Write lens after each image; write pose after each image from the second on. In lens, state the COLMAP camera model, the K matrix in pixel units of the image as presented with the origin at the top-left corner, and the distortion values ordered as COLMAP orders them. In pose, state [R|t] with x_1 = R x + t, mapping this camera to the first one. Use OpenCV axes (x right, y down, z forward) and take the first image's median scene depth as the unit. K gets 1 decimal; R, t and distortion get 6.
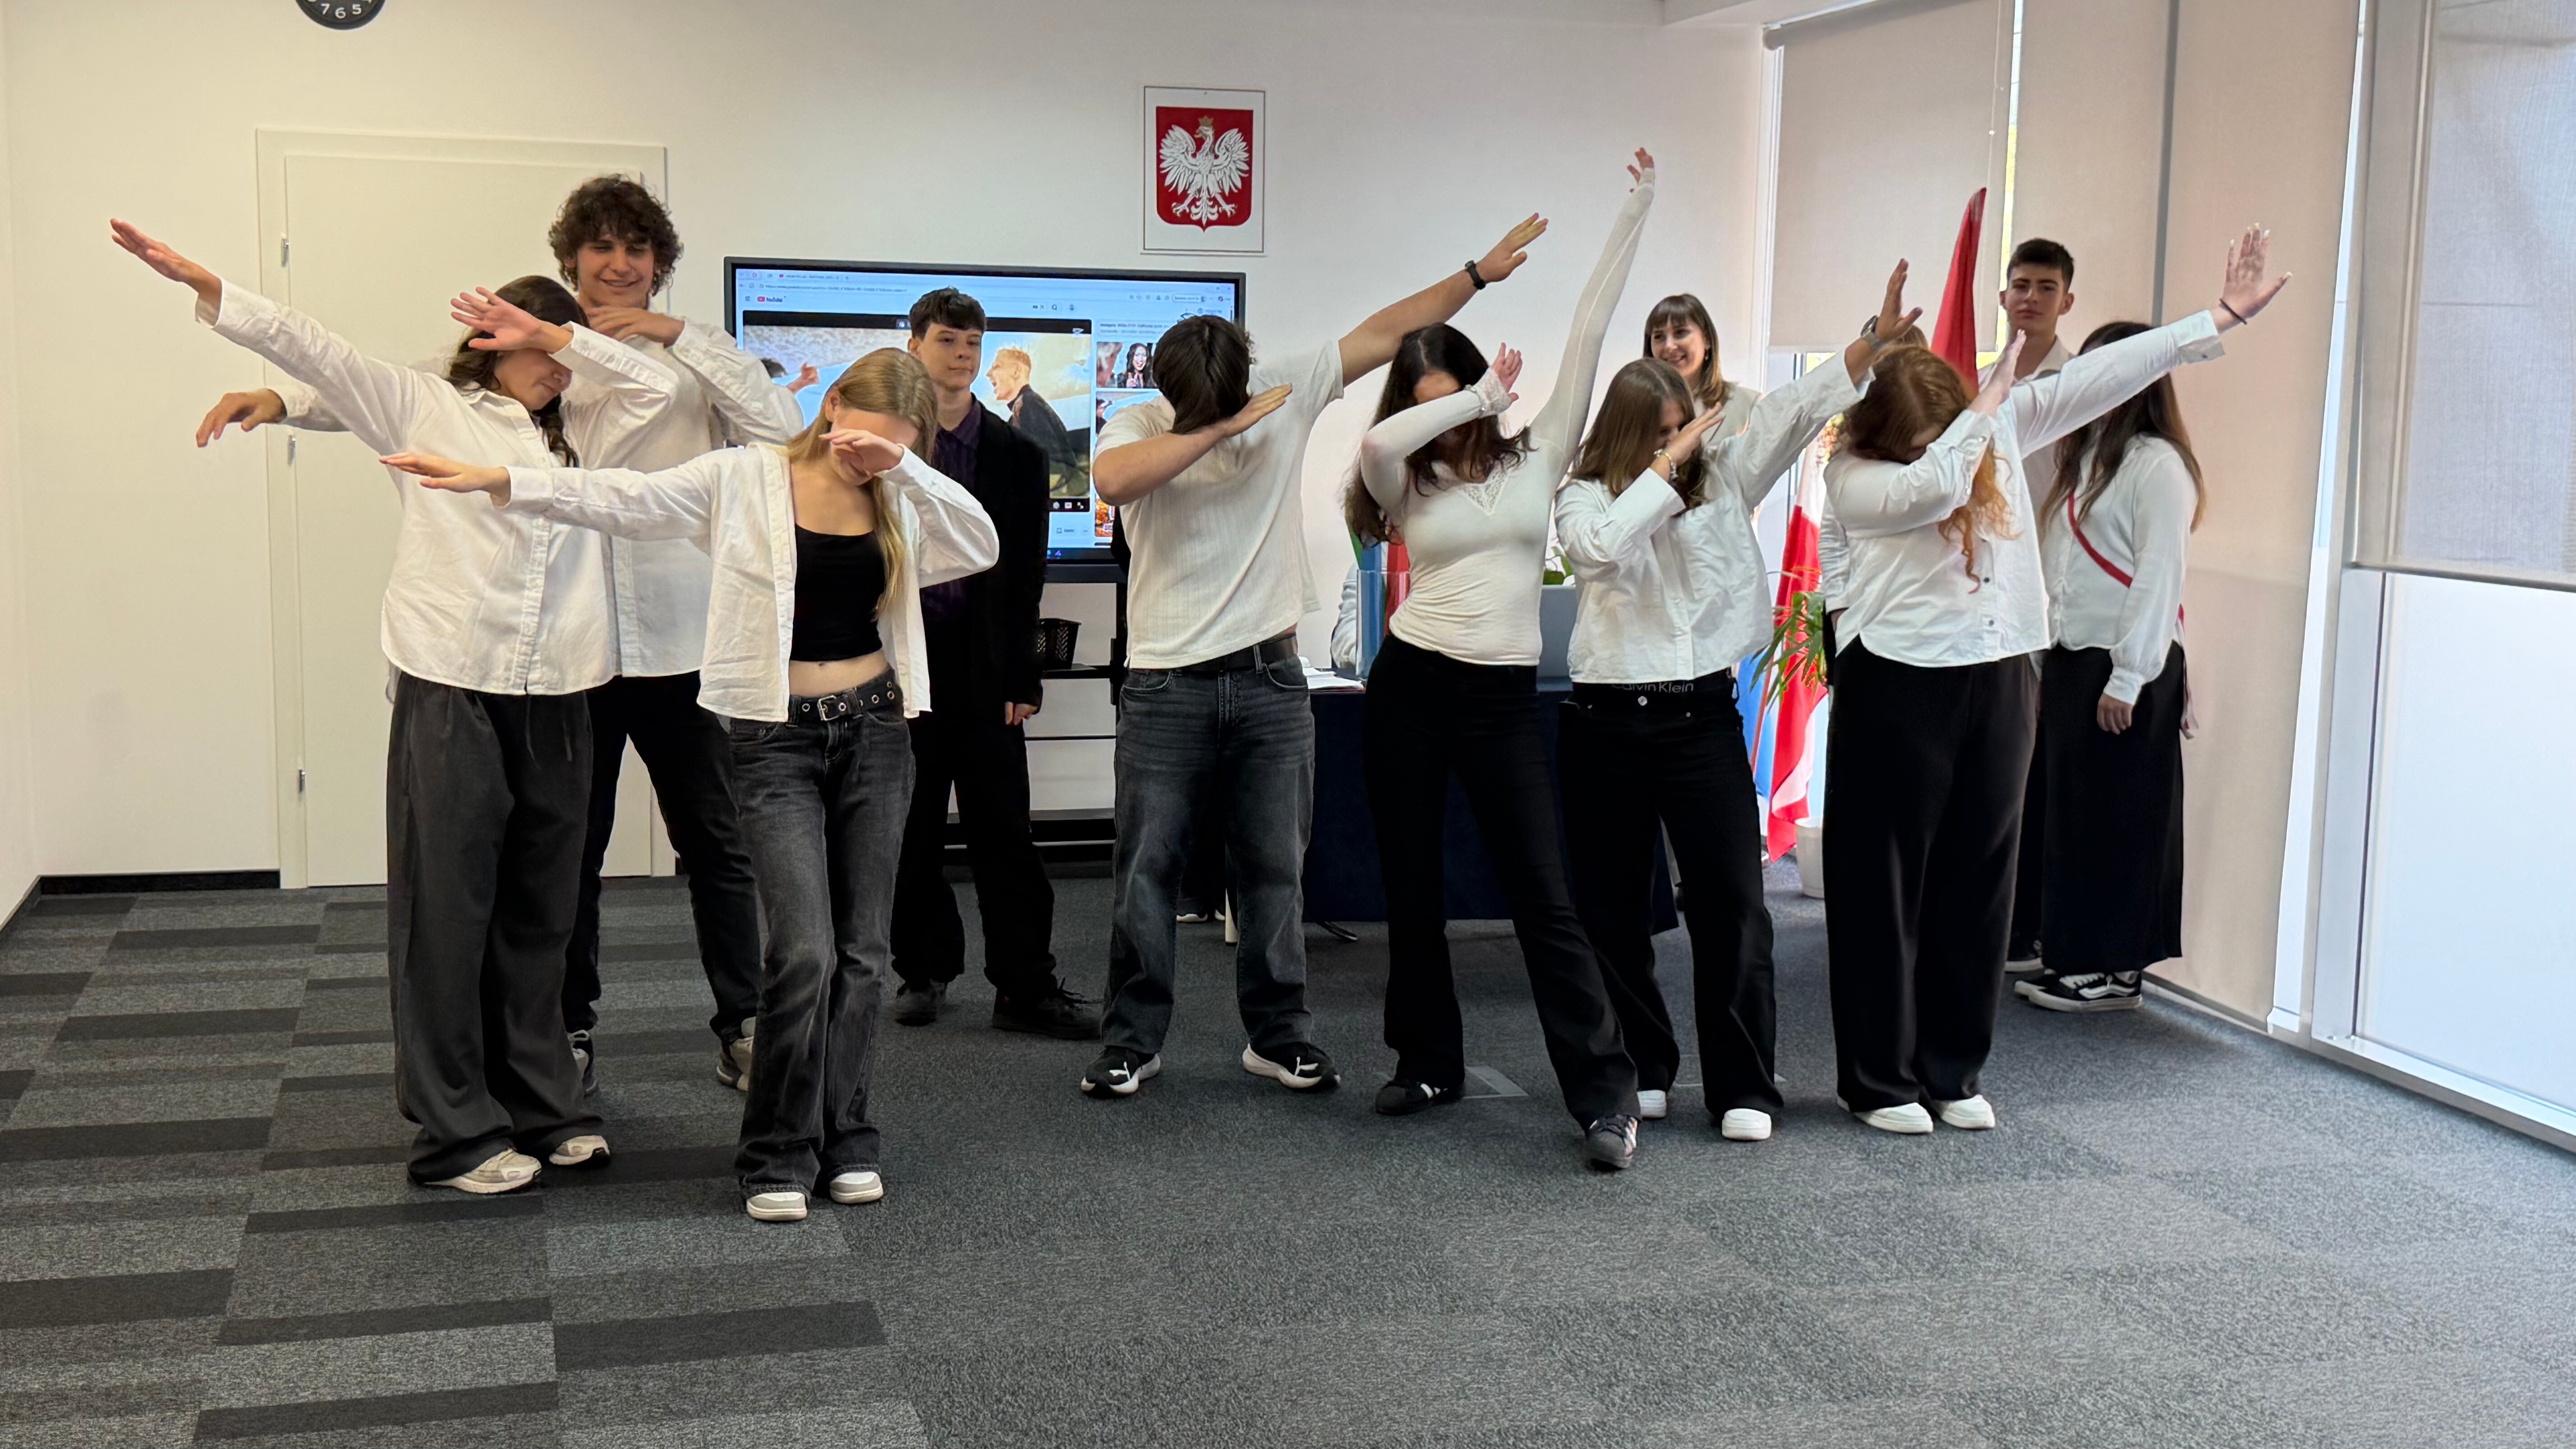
lens RADIAL K [[2869.8, 0, 1267.3], [0, 2869.8, 730.8], [0, 0, 1]] dist [0.188740, -0.411628]
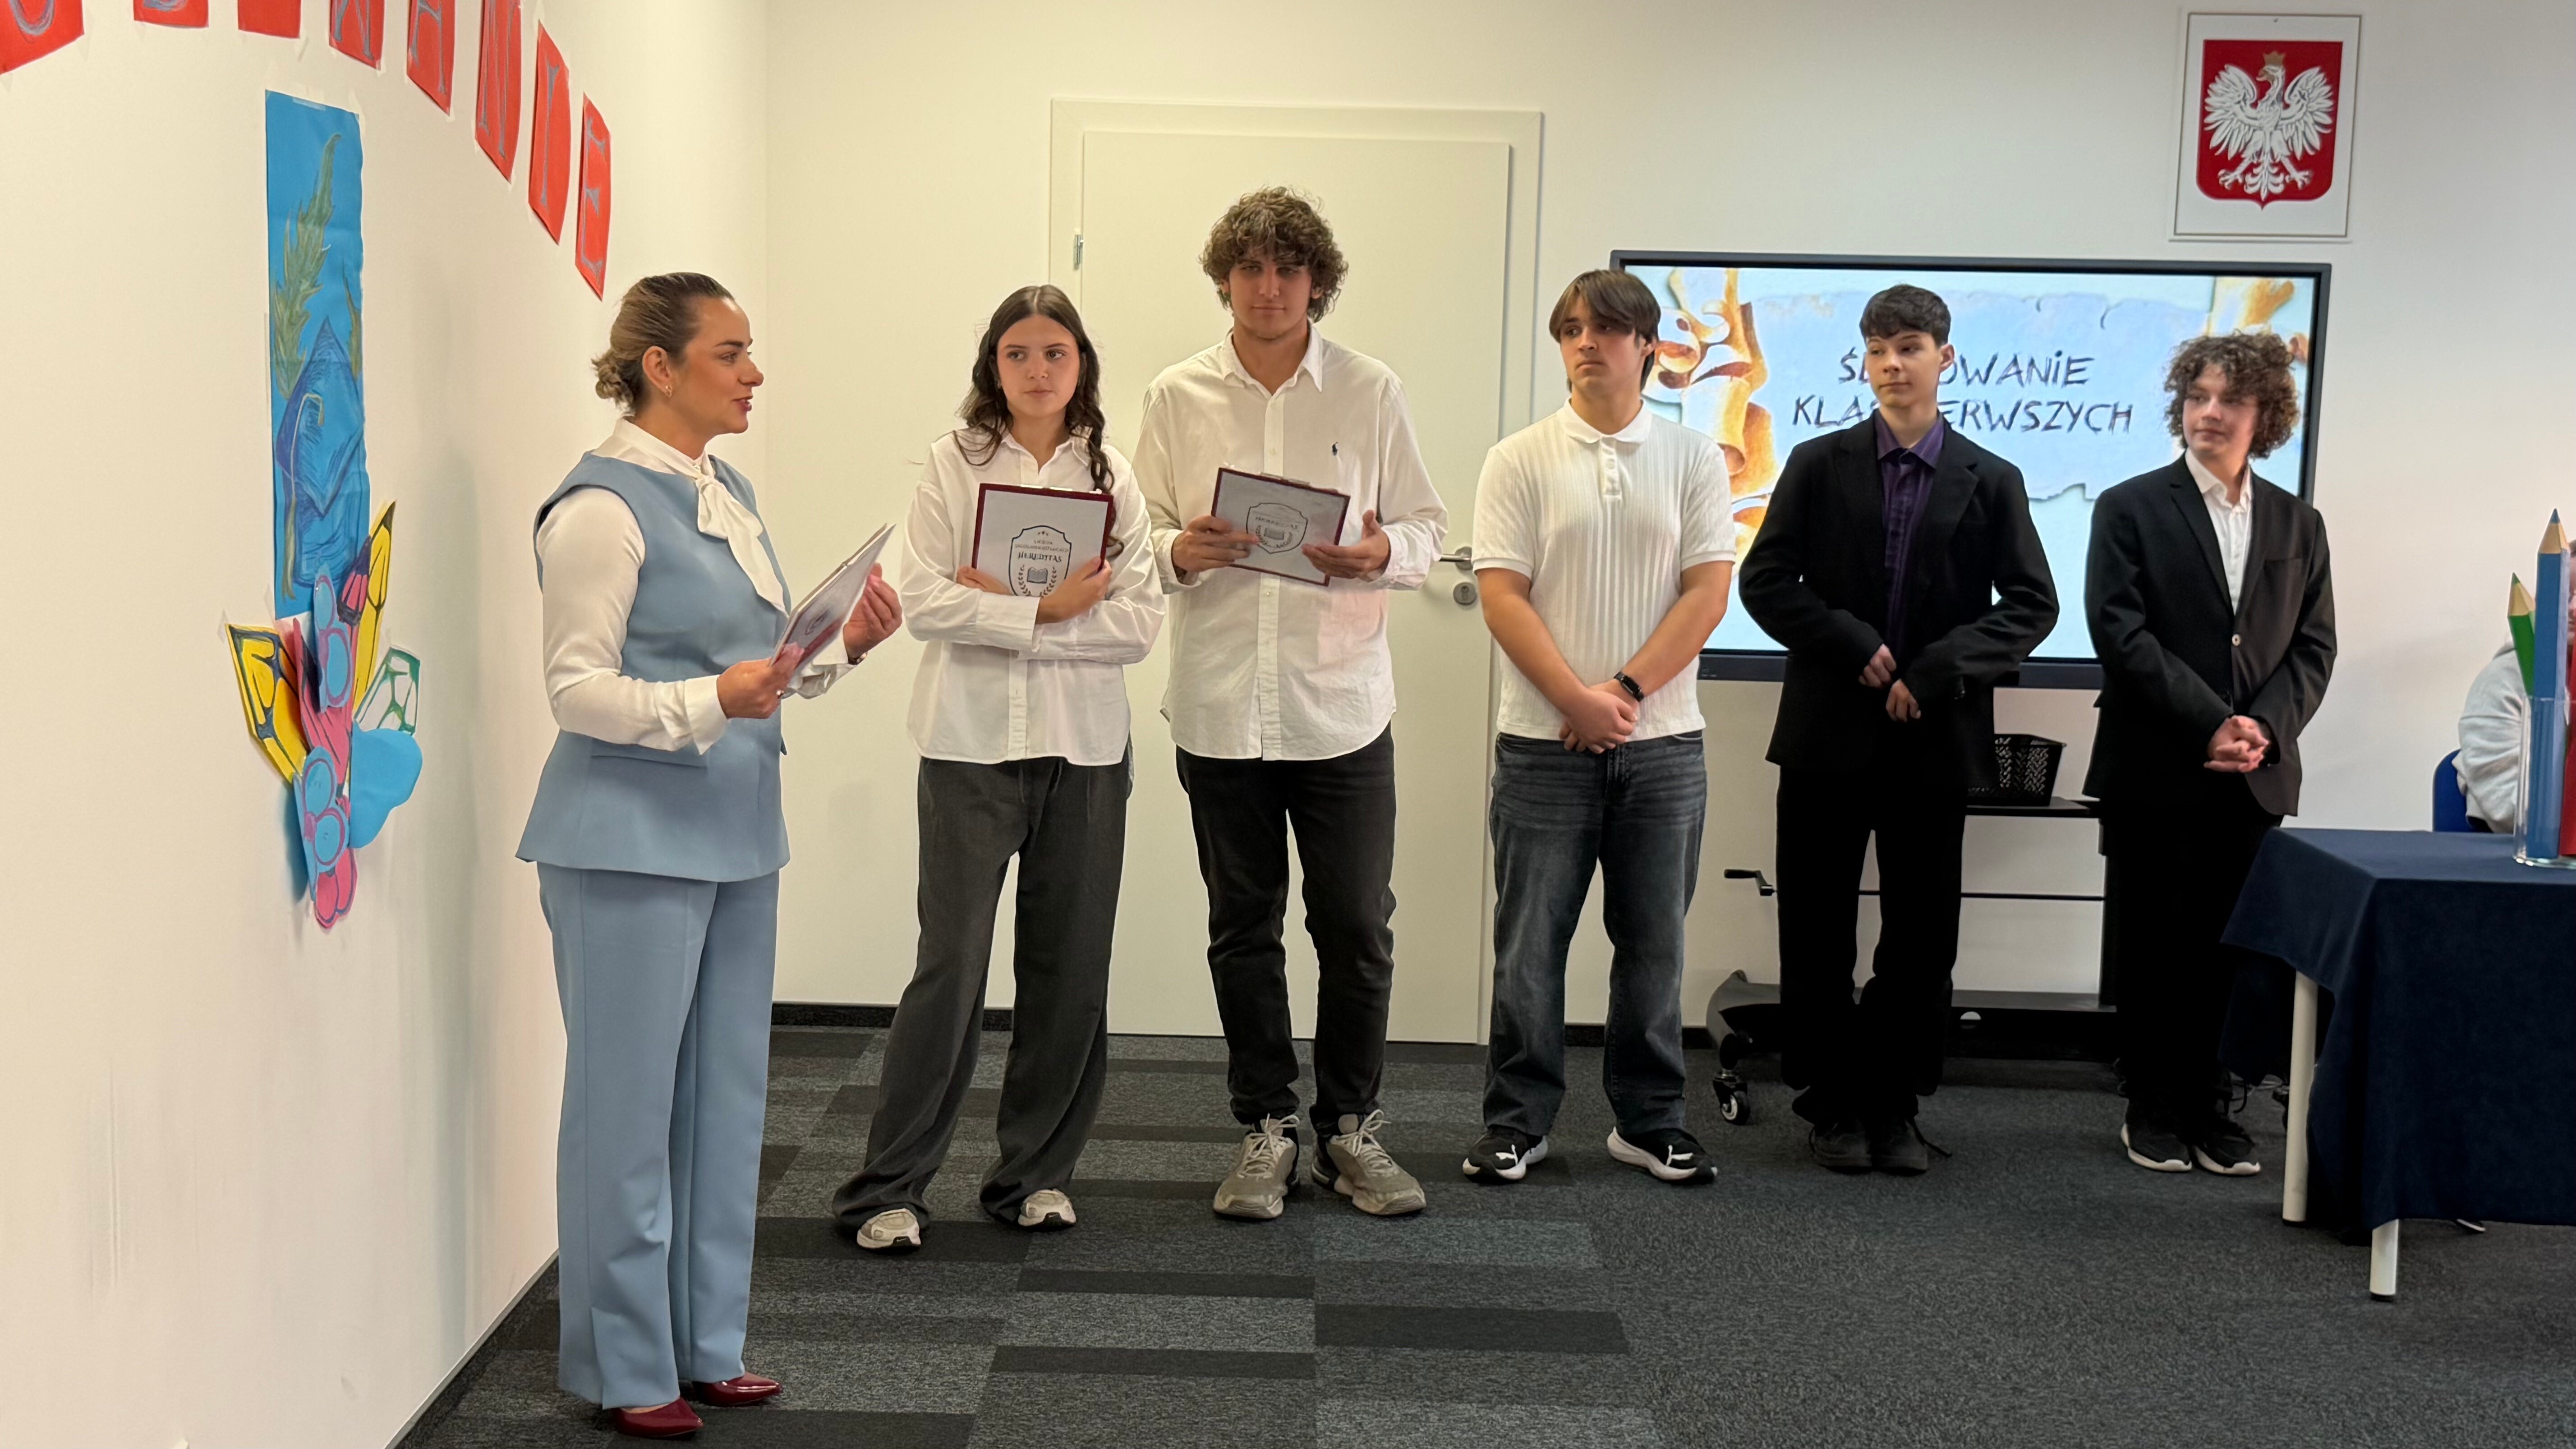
lens RADIAL K [[3051.3, 0, 1288.0], [0, 3051.3, 724.5], [0, 0, 1]] dist [0.226401, -0.553443]
pose [[0.962994, 0.039539, -0.266606, -0.057038], [-0.044174, 0.998959, -0.011410, -0.030375], [0.265877, 0.022765, 0.963738, 0.235194]]
